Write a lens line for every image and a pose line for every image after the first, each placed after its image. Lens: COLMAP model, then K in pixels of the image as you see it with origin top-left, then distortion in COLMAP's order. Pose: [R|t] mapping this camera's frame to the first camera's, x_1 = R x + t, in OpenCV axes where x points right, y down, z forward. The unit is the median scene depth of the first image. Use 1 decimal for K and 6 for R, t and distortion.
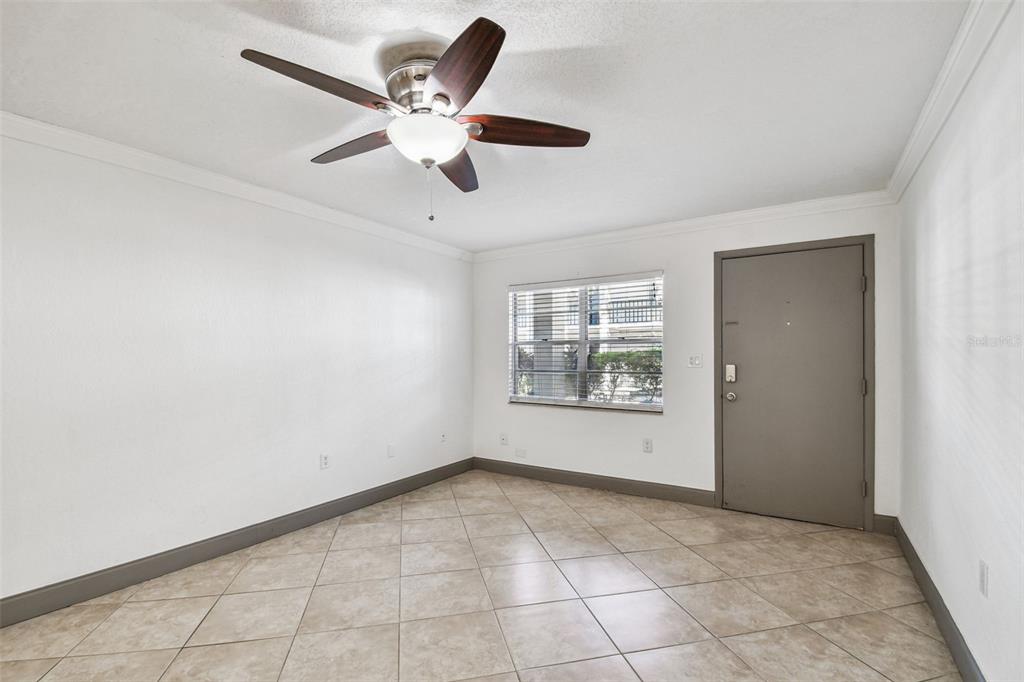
lens RADIAL K [[456.5, 0, 511.9], [0, 456.5, 350.1], [0, 0, 1]] dist [0.042830, -0.015440]
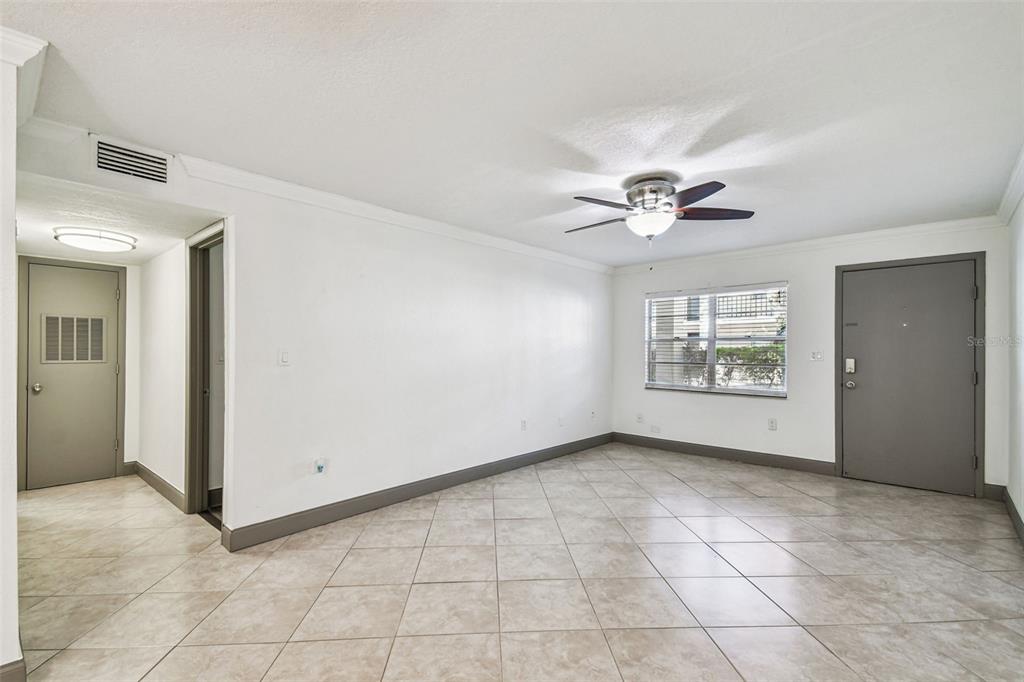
lens RADIAL K [[453.0, 0, 511.5], [0, 453.0, 346.8], [0, 0, 1]] dist [0.048373, -0.015842]
pose [[0.984025, 0.001569, -0.178022, -0.190181], [-0.000428, 0.999979, 0.006446, -0.006958], [0.178029, -0.006267, 0.984005, -0.365042]]
